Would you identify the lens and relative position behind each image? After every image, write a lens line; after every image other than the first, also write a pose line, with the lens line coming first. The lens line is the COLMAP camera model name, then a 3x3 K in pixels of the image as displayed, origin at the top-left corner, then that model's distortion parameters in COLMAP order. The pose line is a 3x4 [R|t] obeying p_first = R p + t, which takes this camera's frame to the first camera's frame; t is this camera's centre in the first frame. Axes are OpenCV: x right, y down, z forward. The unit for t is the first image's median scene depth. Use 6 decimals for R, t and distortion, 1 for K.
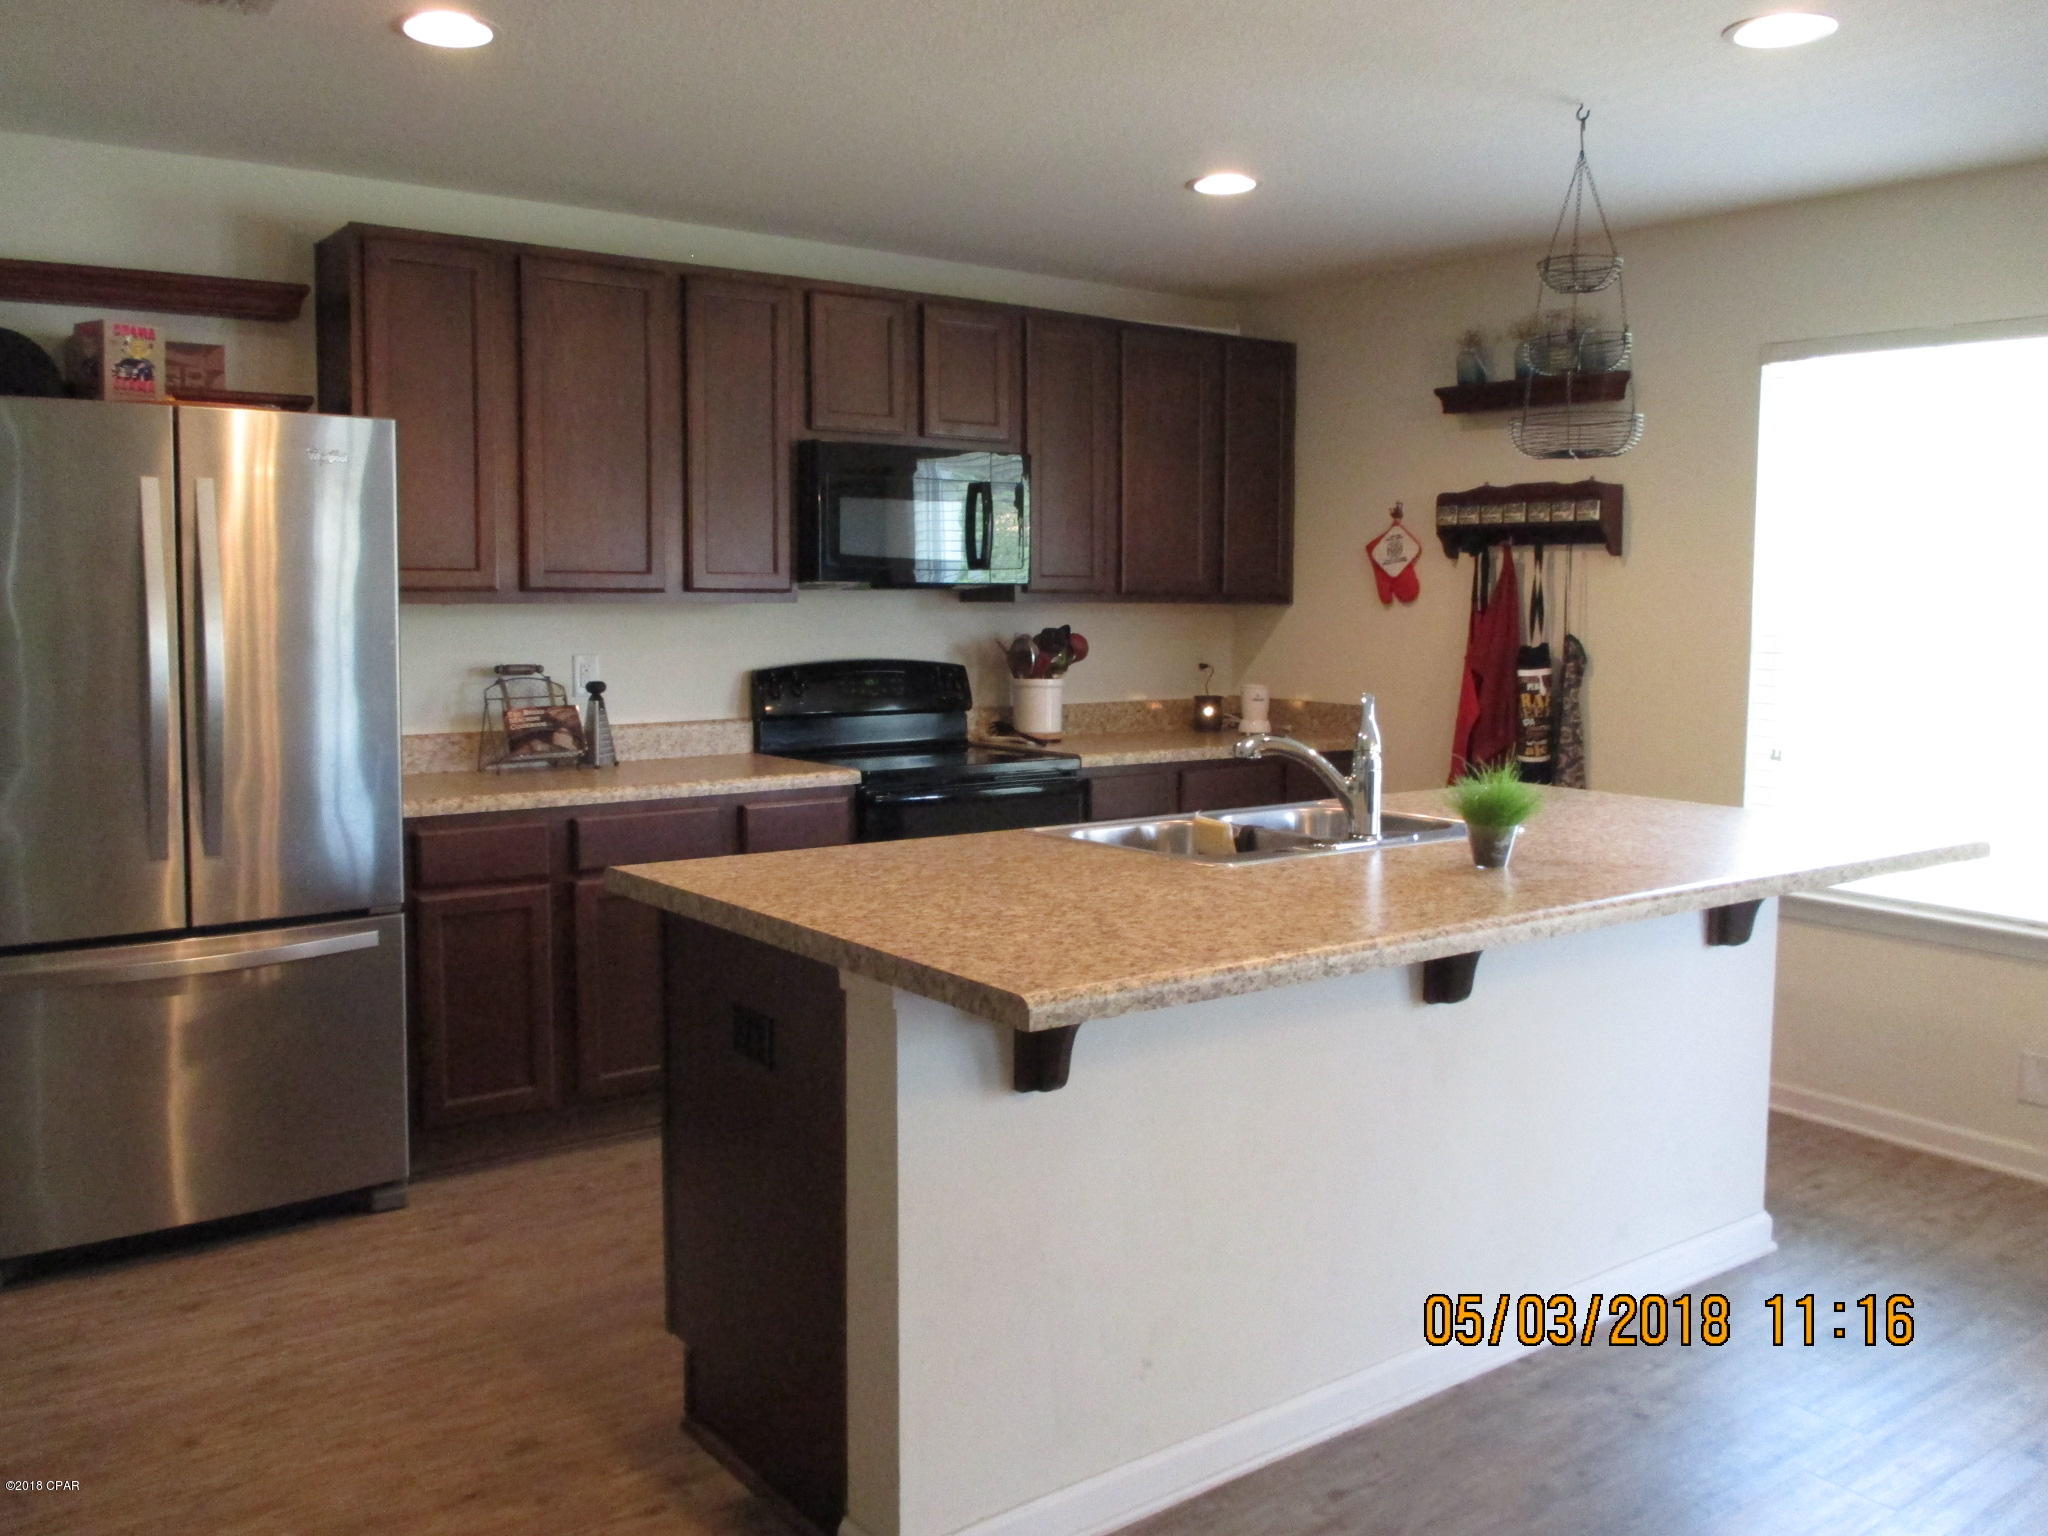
lens RADIAL K [[1707.8, 0, 1032.3], [0, 1707.8, 722.5], [0, 0, 1]] dist [-0.034465, 0.014924]
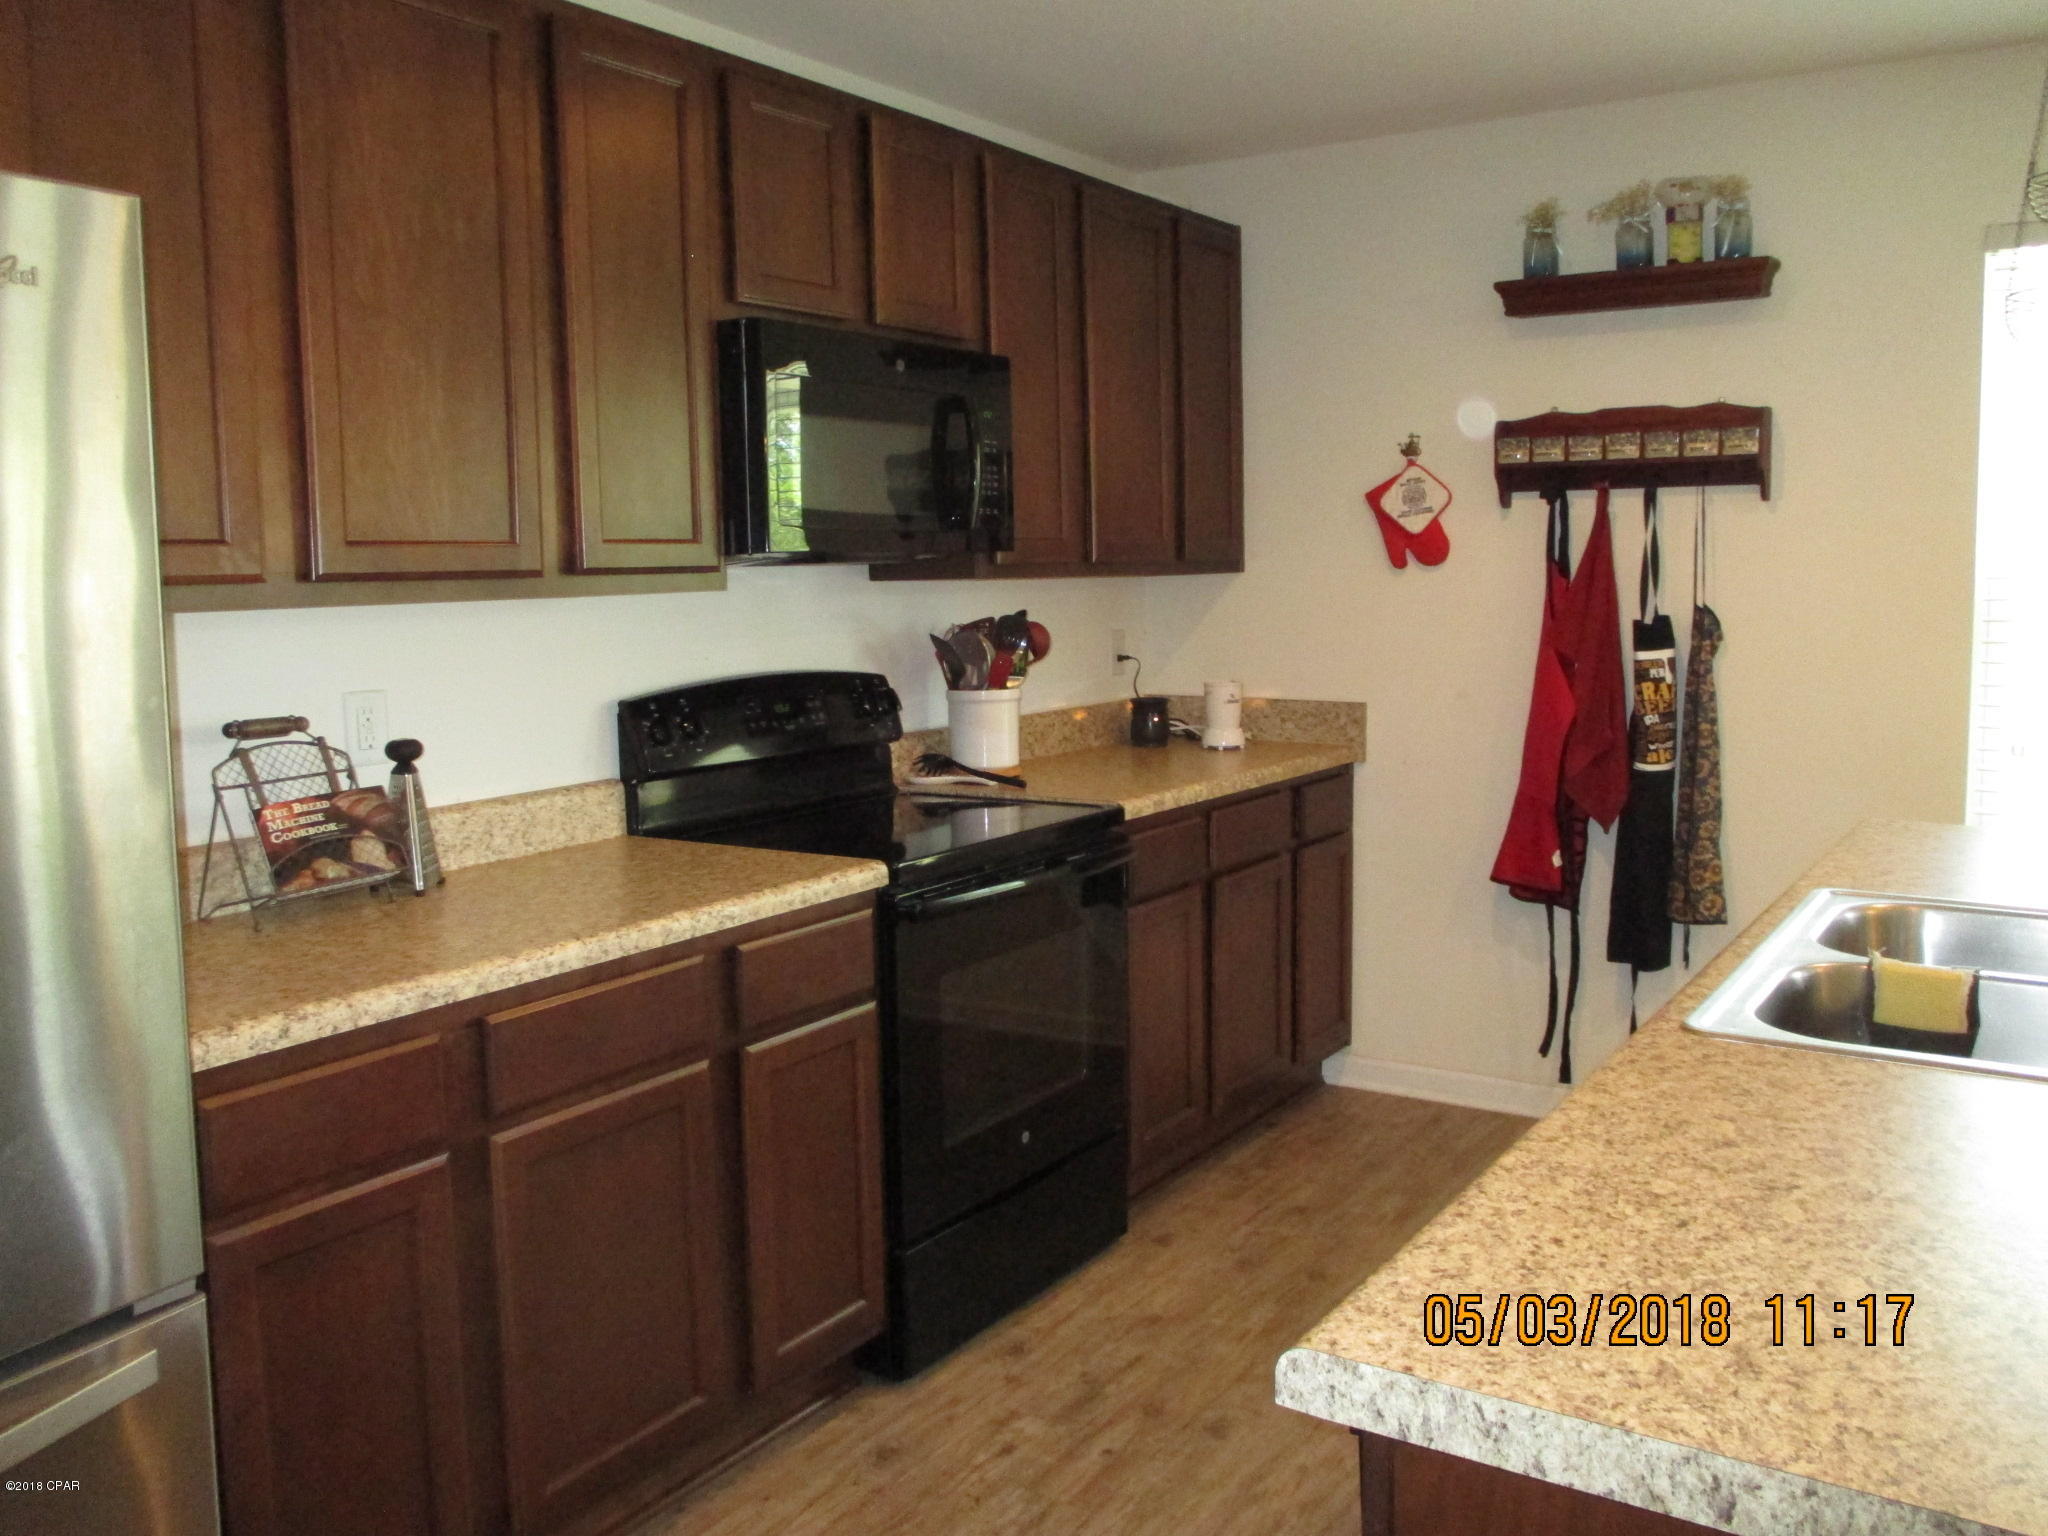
lens RADIAL K [[1707.8, 0, 1032.3], [0, 1707.8, 722.5], [0, 0, 1]] dist [-0.034465, 0.014924]
pose [[0.941959, -0.052518, 0.331596, -0.246412], [0.045957, 0.998562, 0.027603, -0.035646], [-0.332569, -0.010761, 0.943018, 0.403985]]
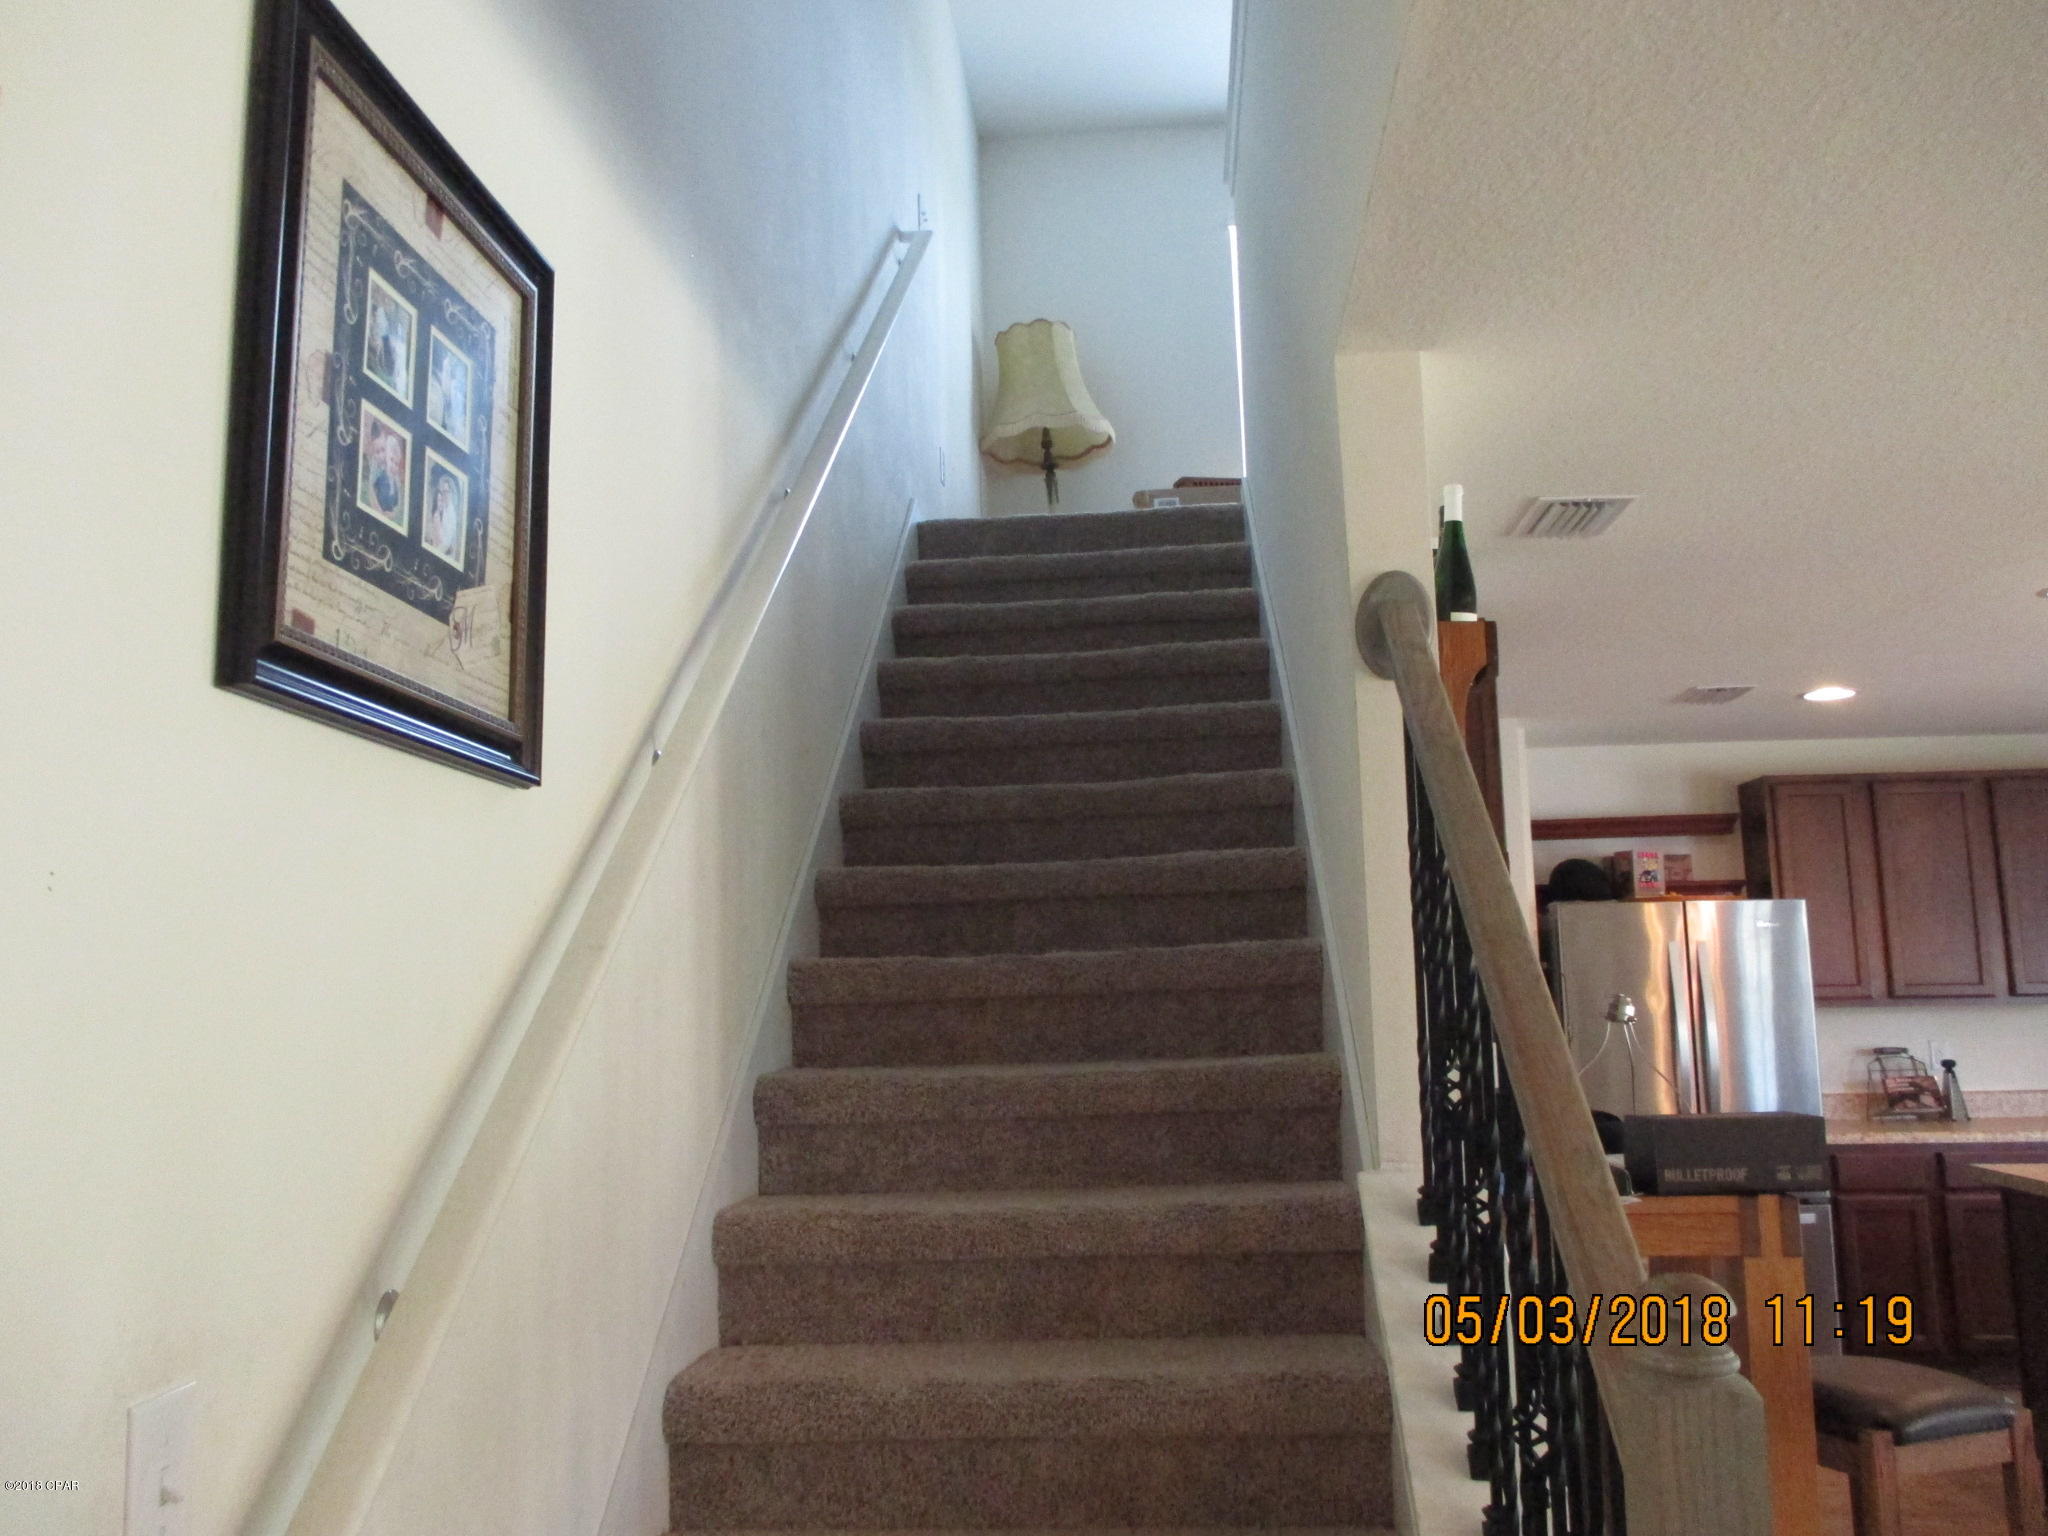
lens RADIAL K [[1707.8, 0, 1032.3], [0, 1707.8, 722.5], [0, 0, 1]] dist [-0.034465, 0.014924]
pose [[0.744589, -0.127072, -0.655317, 0.137877], [-0.029545, 0.974478, -0.222531, 0.038864], [0.666869, 0.185056, 0.721831, -0.590645]]
